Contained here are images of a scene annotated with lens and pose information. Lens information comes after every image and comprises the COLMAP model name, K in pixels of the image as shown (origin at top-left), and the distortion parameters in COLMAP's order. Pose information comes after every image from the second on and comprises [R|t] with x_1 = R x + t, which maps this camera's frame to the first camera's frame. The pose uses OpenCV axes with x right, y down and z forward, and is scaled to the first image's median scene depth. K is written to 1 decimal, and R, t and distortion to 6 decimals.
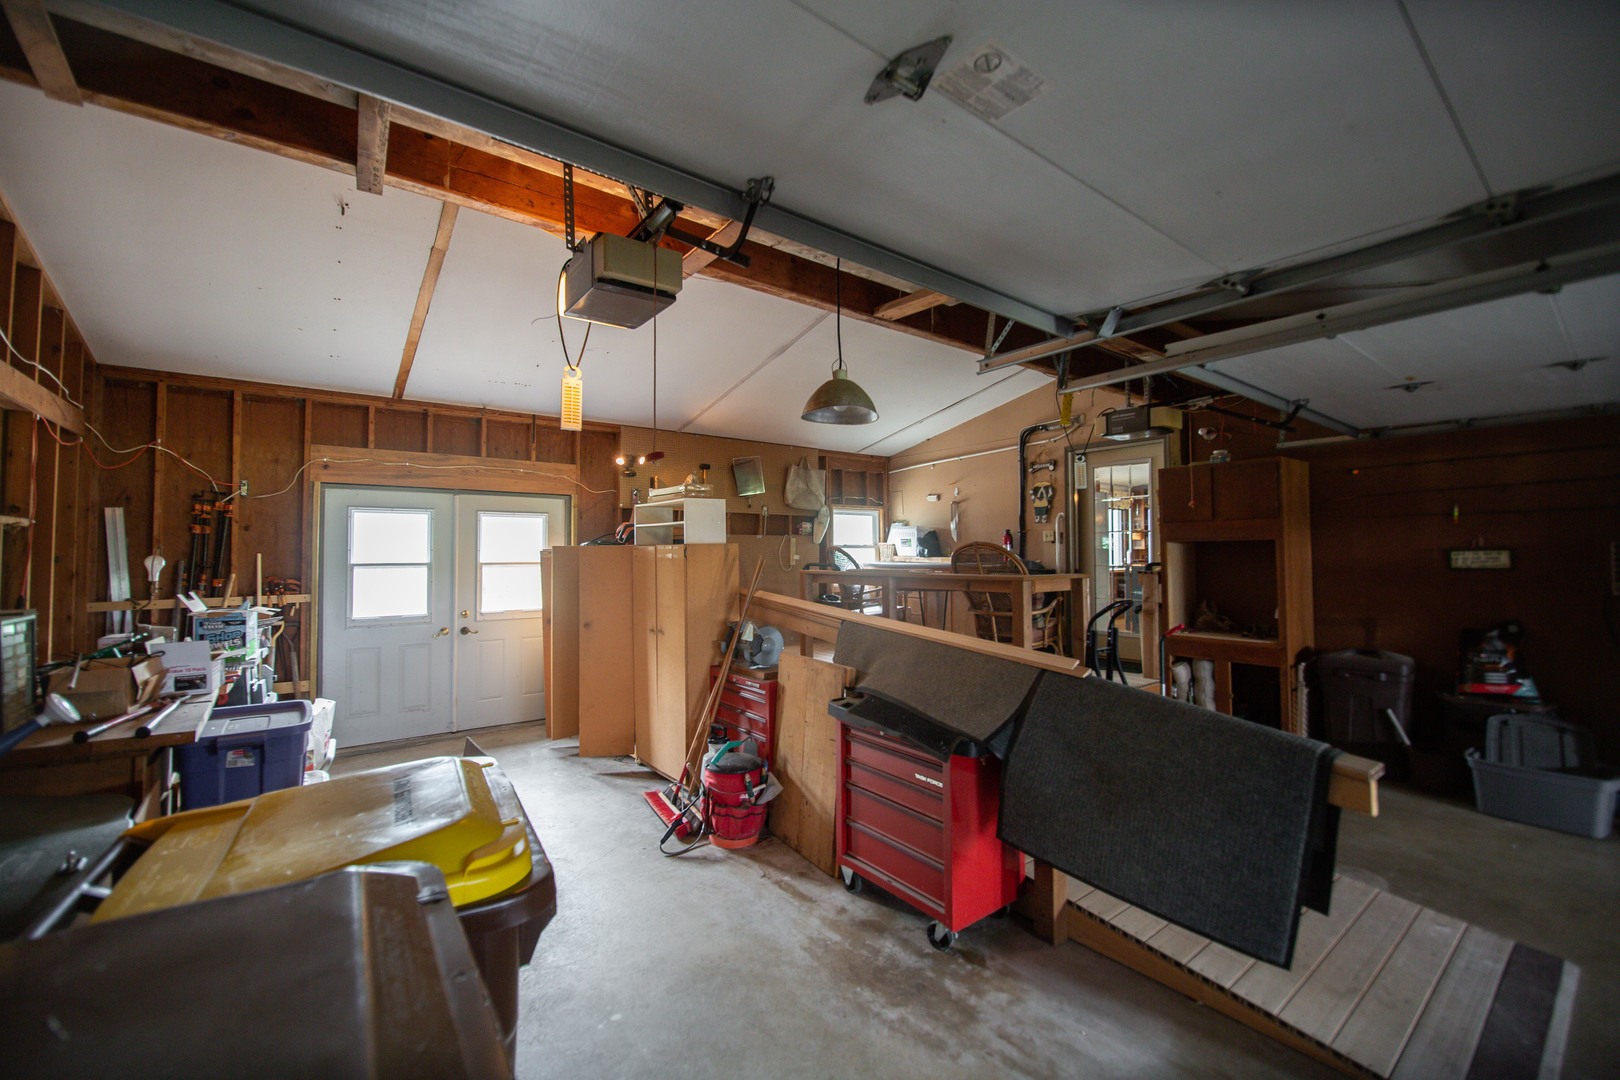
lens RADIAL K [[649.9, 0, 807.9], [0, 649.9, 531.3], [0, 0, 1]] dist [-0.004648, -0.000520]
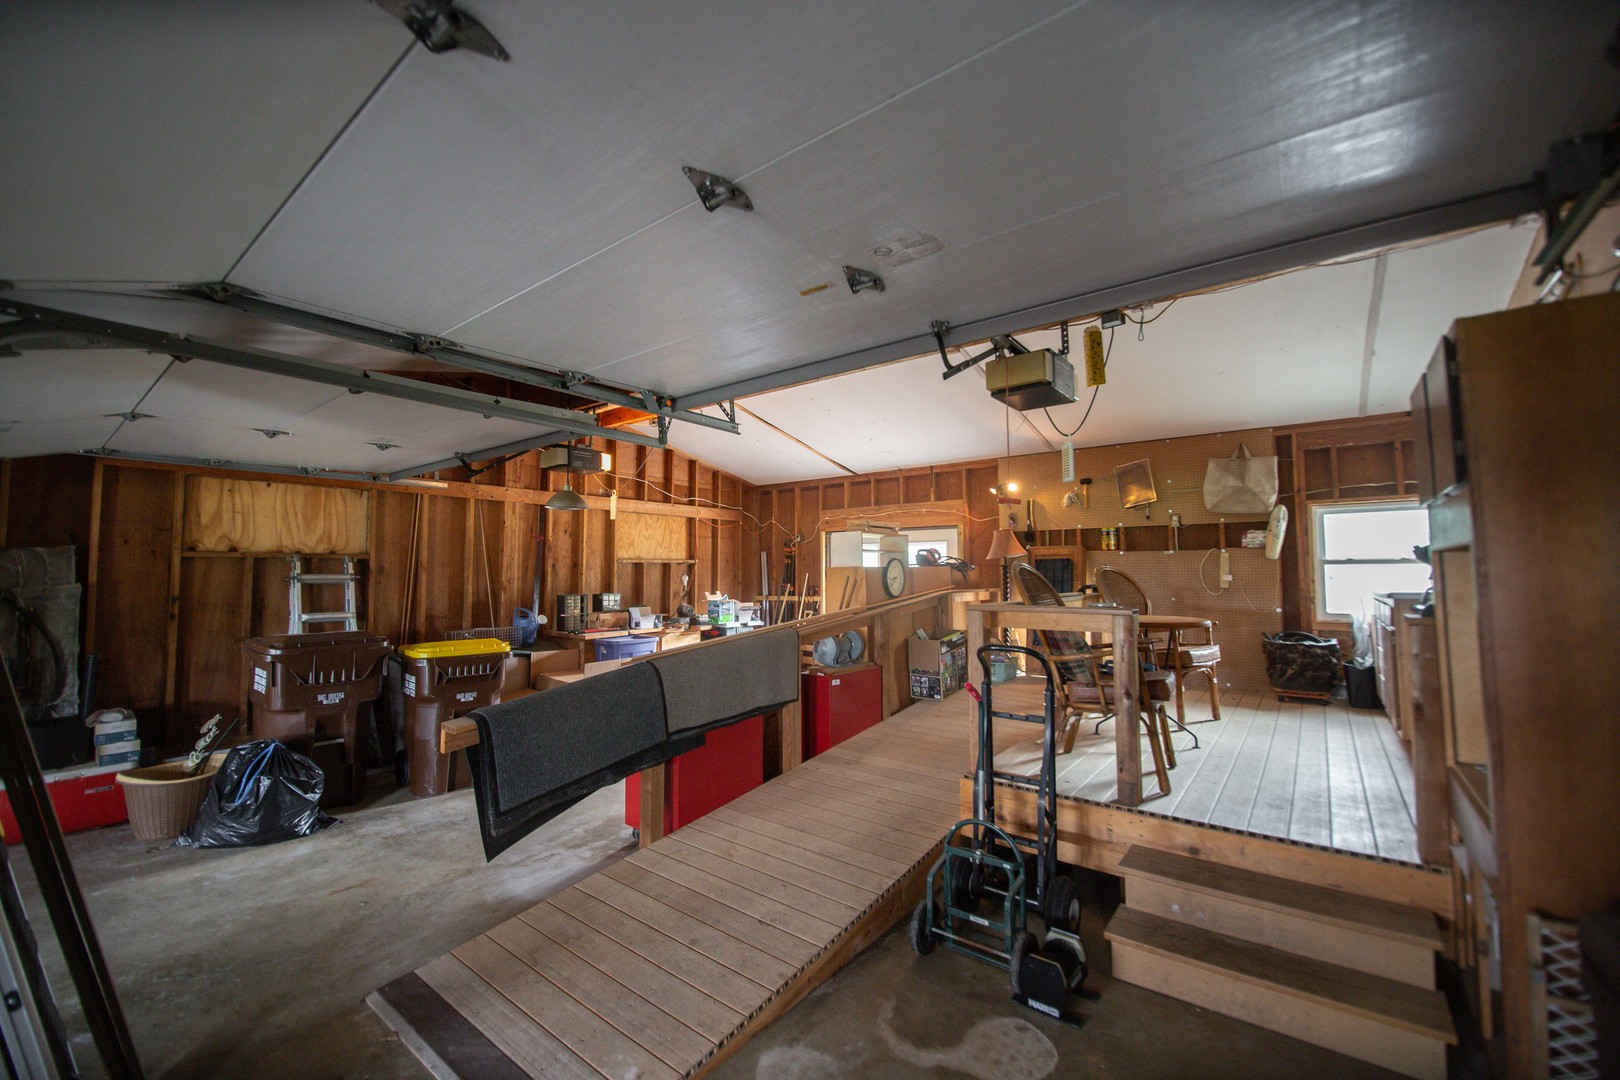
lens RADIAL K [[649.9, 0, 807.9], [0, 649.9, 531.3], [0, 0, 1]] dist [-0.004648, -0.000520]
pose [[0.253804, -0.059725, -0.965410, 0.929284], [0.036442, 0.997974, -0.052159, 0.011760], [0.966569, -0.021943, 0.255467, 0.520295]]
